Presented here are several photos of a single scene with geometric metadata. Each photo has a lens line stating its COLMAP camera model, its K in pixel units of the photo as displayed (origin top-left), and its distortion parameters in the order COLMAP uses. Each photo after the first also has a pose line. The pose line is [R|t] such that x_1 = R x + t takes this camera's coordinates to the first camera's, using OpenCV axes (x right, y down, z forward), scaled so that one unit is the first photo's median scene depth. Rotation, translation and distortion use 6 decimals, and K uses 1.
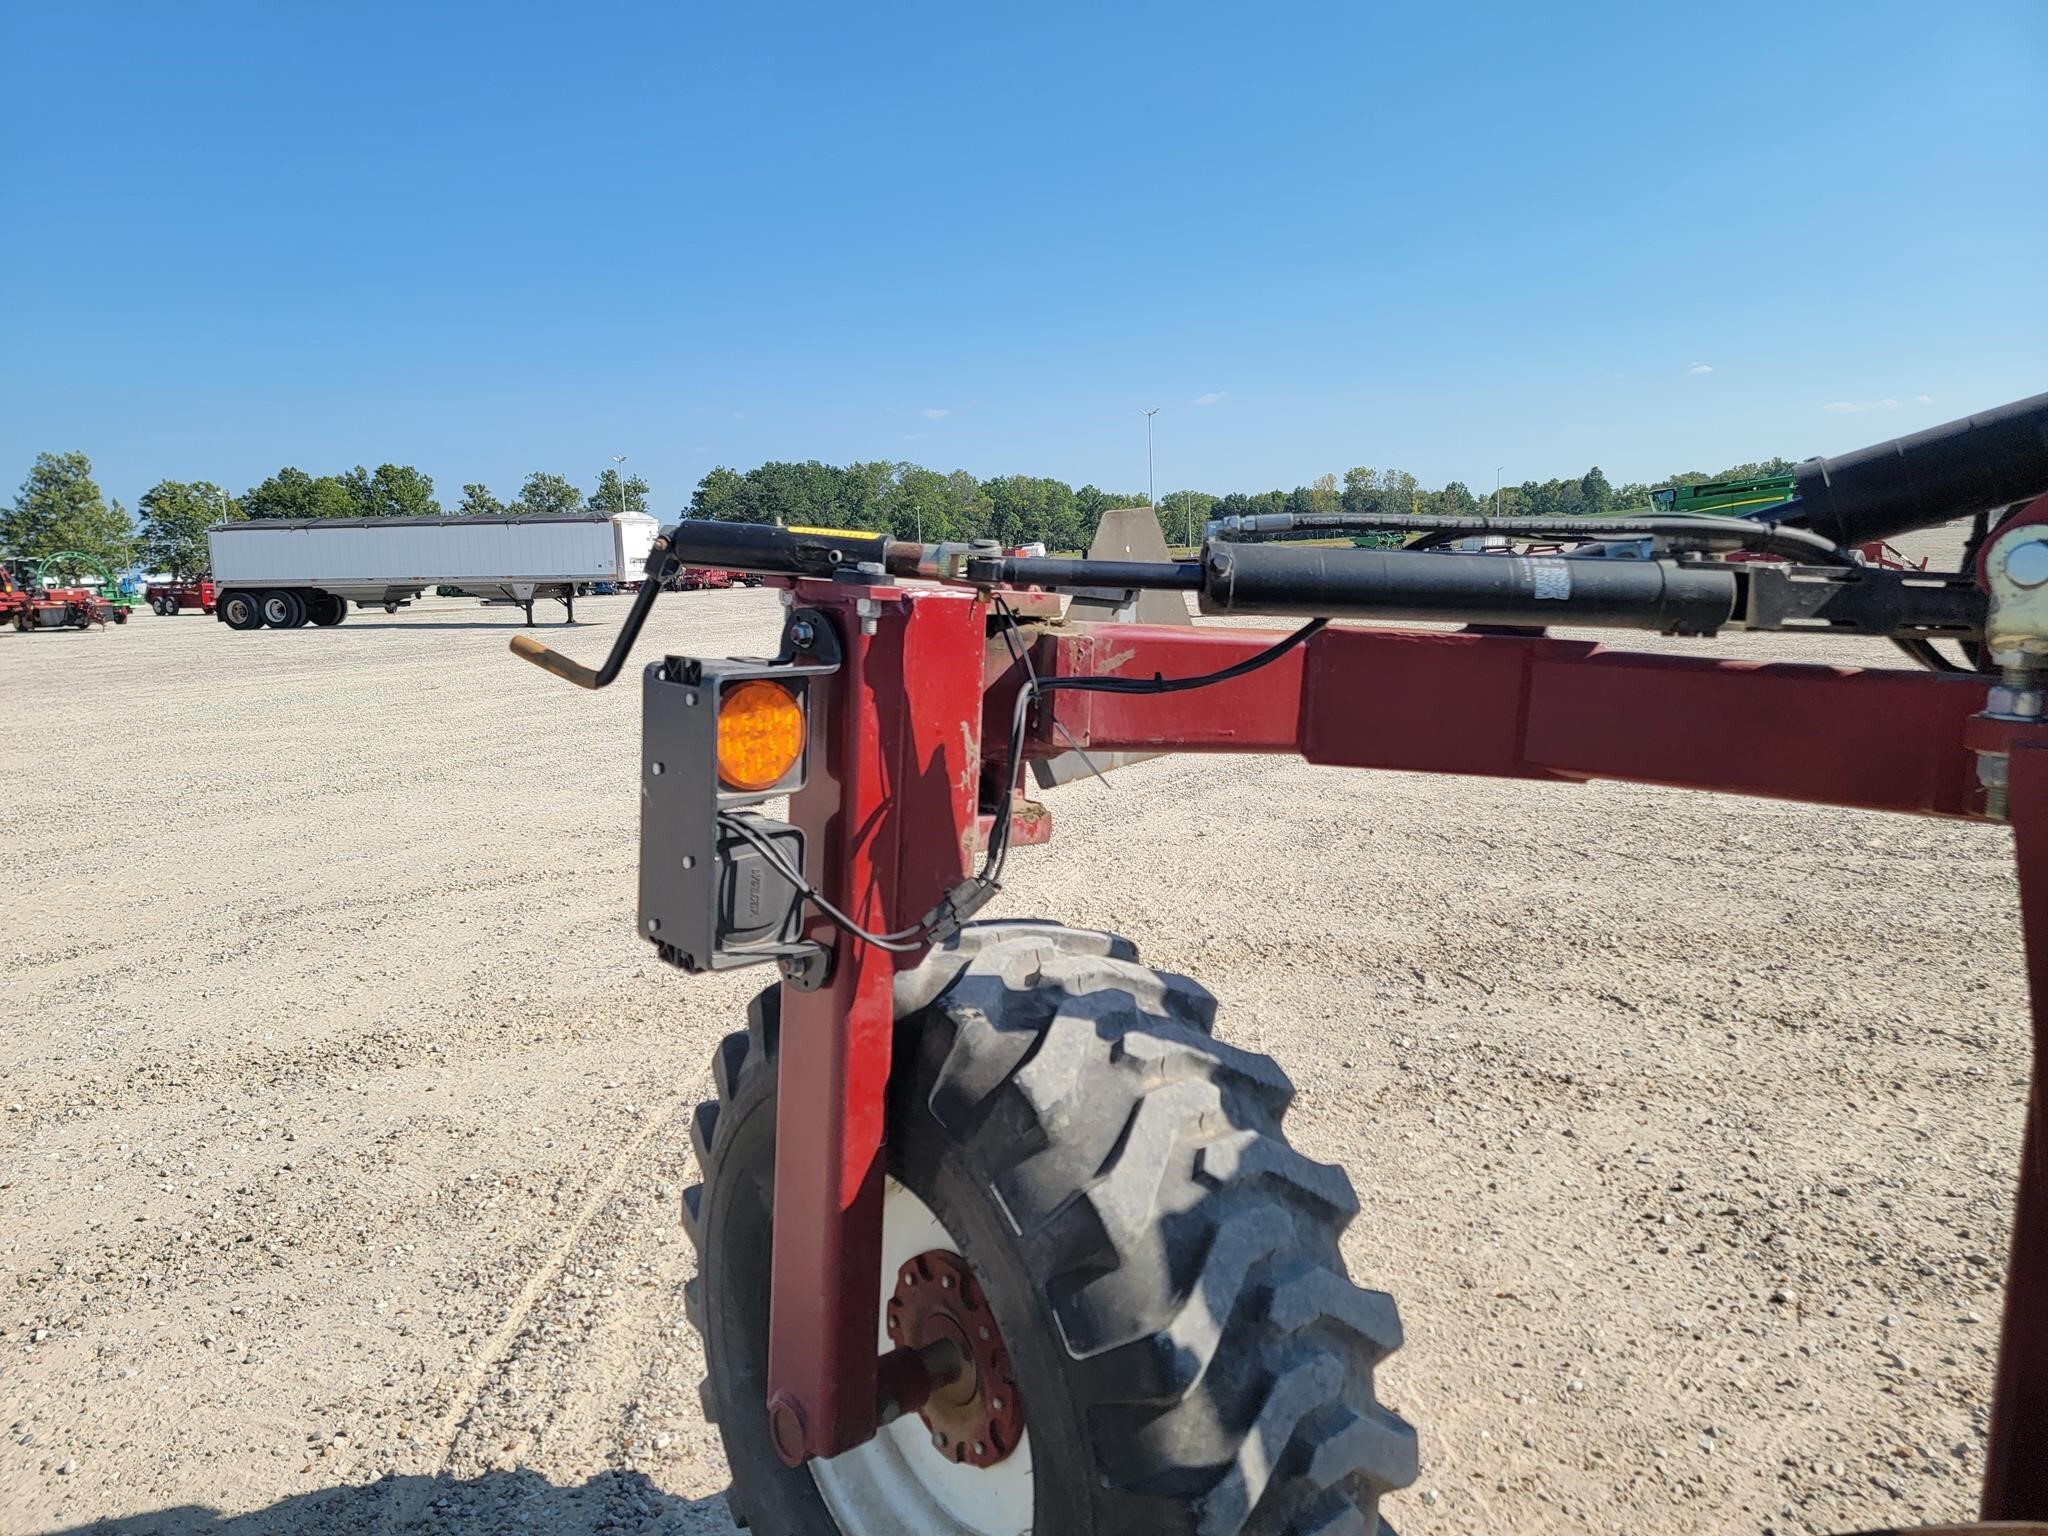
lens RADIAL K [[1399.0, 0, 1032.3], [0, 1399.0, 770.6], [0, 0, 1]] dist [0.052728, -0.050271]
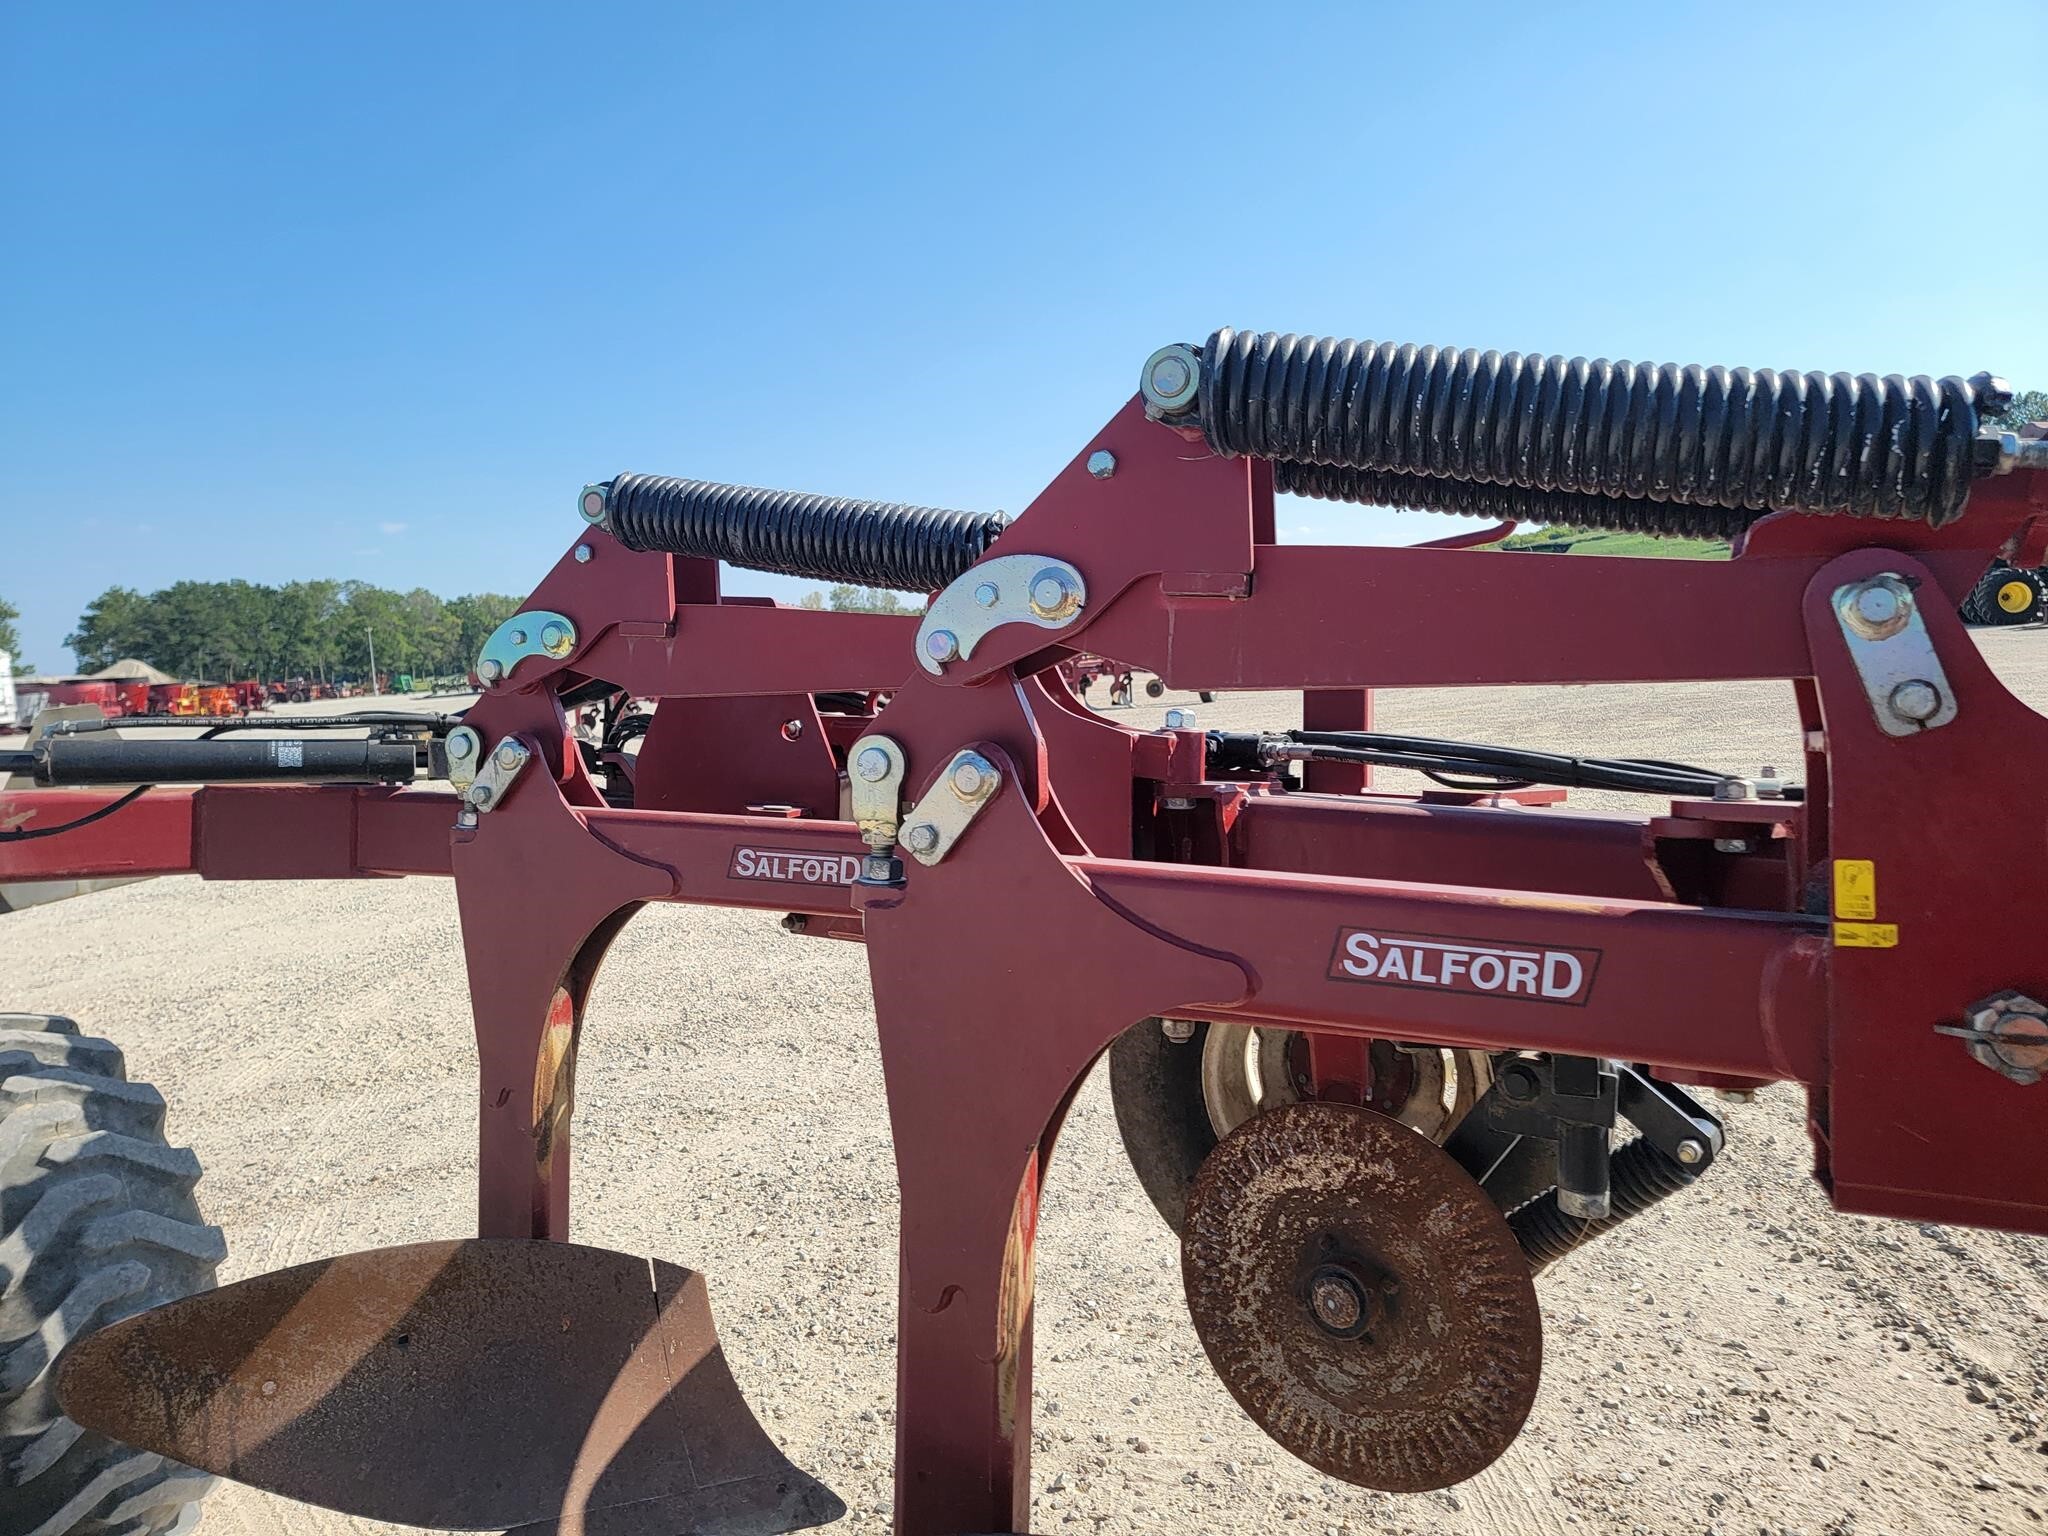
lens RADIAL K [[1399.0, 0, 1036.4], [0, 1399.0, 784.7], [0, 0, 1]] dist [0.052728, -0.050271]
pose [[0.937246, -0.054936, 0.344315, 0.594336], [0.079251, 0.995227, -0.056937, 0.057032], [-0.339544, 0.080652, 0.937126, -0.783536]]
